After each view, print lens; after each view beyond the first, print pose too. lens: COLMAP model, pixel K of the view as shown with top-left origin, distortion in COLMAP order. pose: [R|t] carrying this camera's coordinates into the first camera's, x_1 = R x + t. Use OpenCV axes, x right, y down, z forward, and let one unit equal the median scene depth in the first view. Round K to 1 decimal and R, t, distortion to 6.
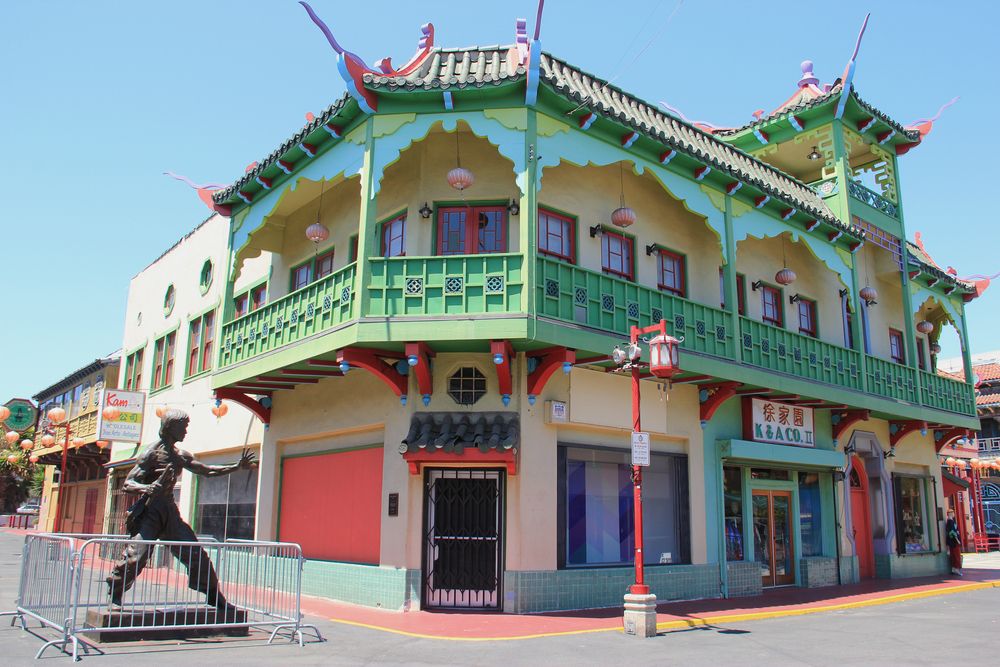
lens RADIAL K [[846.2, 0, 500.0], [0, 846.2, 333.5], [0, 0, 1]] dist [-0.224200, 0.245473]
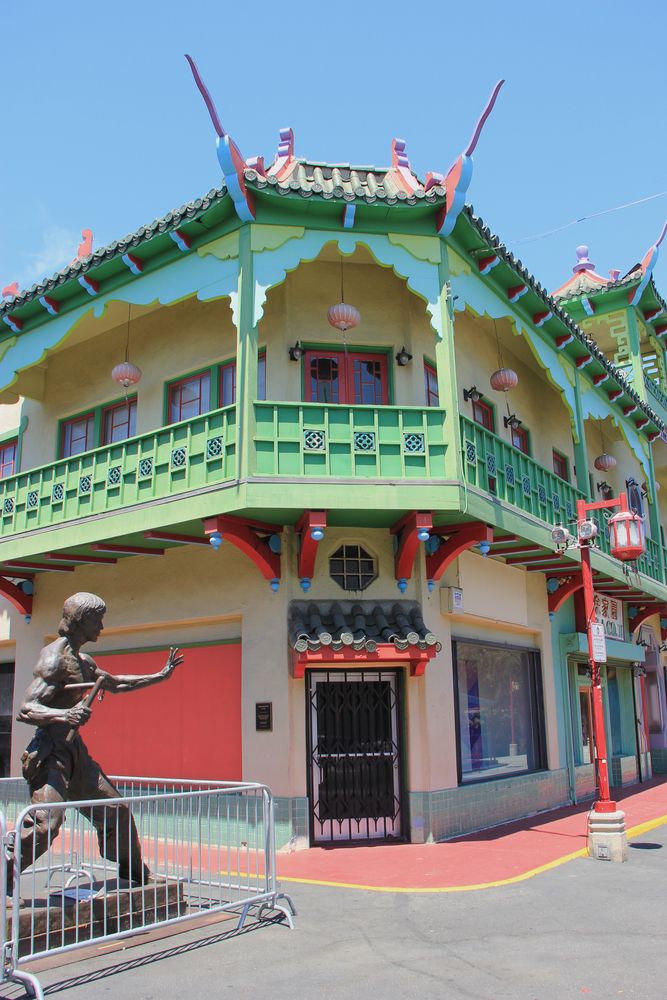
lens RADIAL K [[846.2, 0, 331.5], [0, 846.2, 542.6], [0, 0, 1]] dist [-0.224200, 0.245473]
pose [[0.961196, 0.025290, 0.274703, -0.288812], [-0.030116, 0.999457, 0.013363, 0.027689], [-0.274216, -0.021118, 0.961436, 0.225744]]
